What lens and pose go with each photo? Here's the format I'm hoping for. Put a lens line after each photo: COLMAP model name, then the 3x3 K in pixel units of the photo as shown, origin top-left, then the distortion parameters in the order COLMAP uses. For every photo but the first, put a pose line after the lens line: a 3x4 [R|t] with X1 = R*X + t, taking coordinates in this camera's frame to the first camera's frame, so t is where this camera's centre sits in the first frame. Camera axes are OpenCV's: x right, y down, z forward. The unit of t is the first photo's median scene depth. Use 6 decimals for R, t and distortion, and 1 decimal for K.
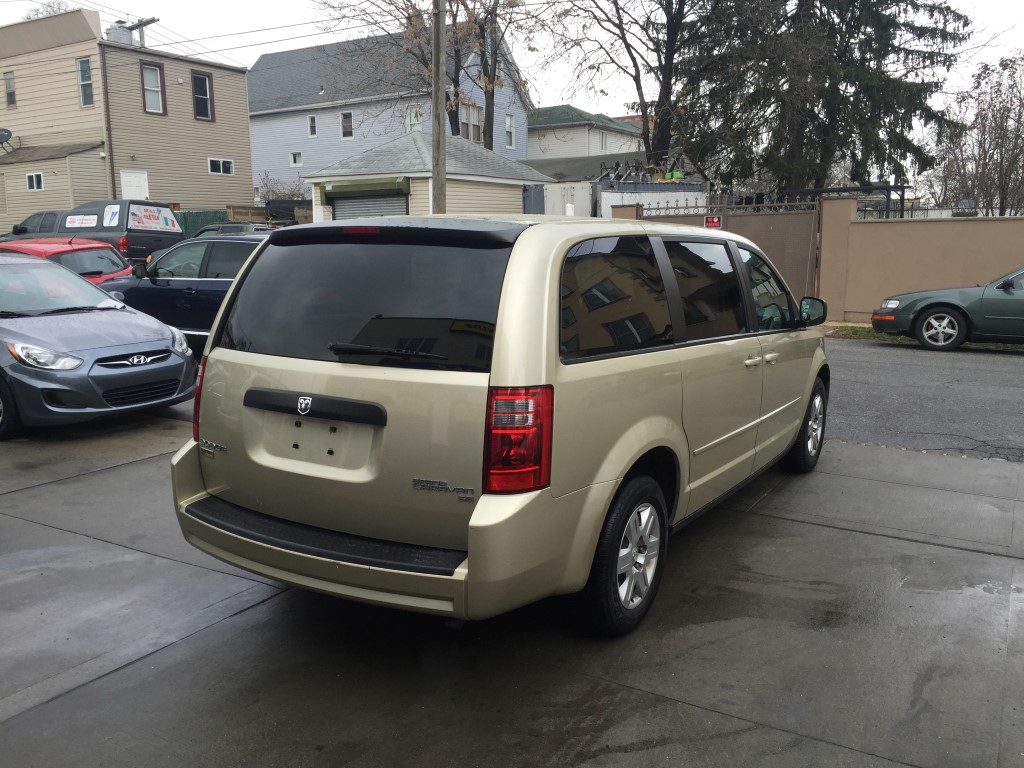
lens RADIAL K [[866.6, 0, 511.4], [0, 866.6, 388.5], [0, 0, 1]] dist [0.074983, -0.104652]
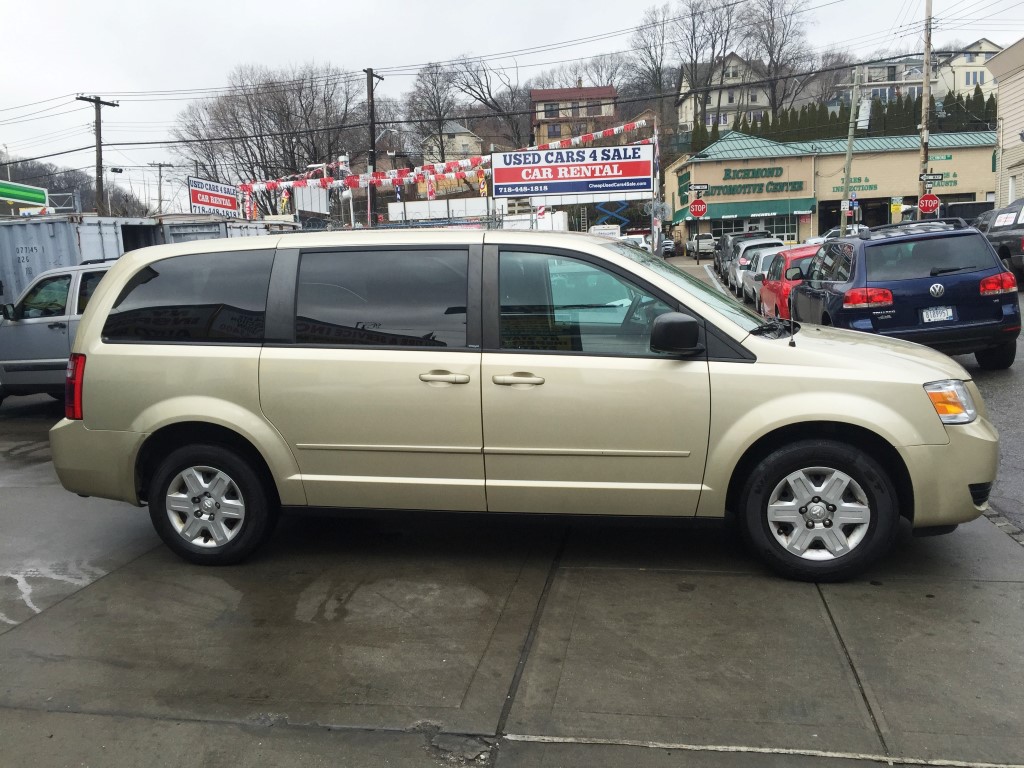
lens RADIAL K [[866.6, 0, 507.5], [0, 866.6, 387.9], [0, 0, 1]] dist [0.074983, -0.104652]
pose [[0.352141, 0.113523, -0.929037, 0.716096], [-0.110695, 0.990702, 0.079100, -0.062342], [0.929378, 0.074986, 0.361434, 0.462045]]
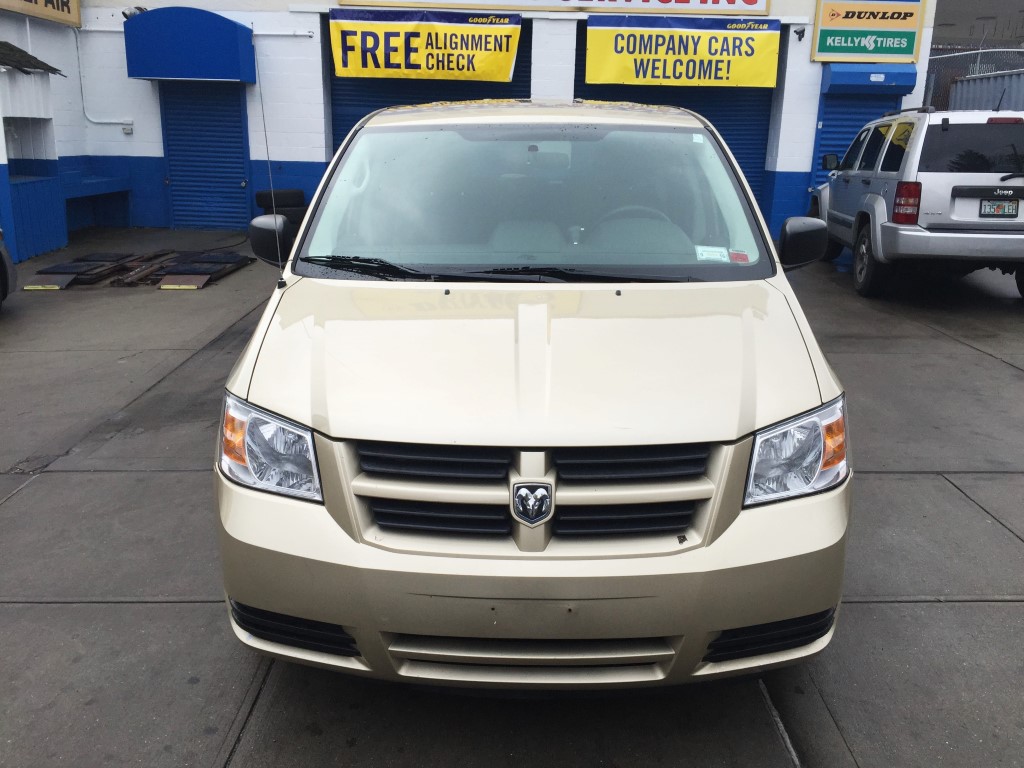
lens RADIAL K [[866.6, 0, 513.6], [0, 866.6, 390.5], [0, 0, 1]] dist [0.074983, -0.104652]
pose [[-0.858981, 0.142371, -0.491814, 0.380965], [-0.088097, 0.905139, 0.415887, -0.193074], [0.504371, 0.400566, -0.764955, 1.183813]]
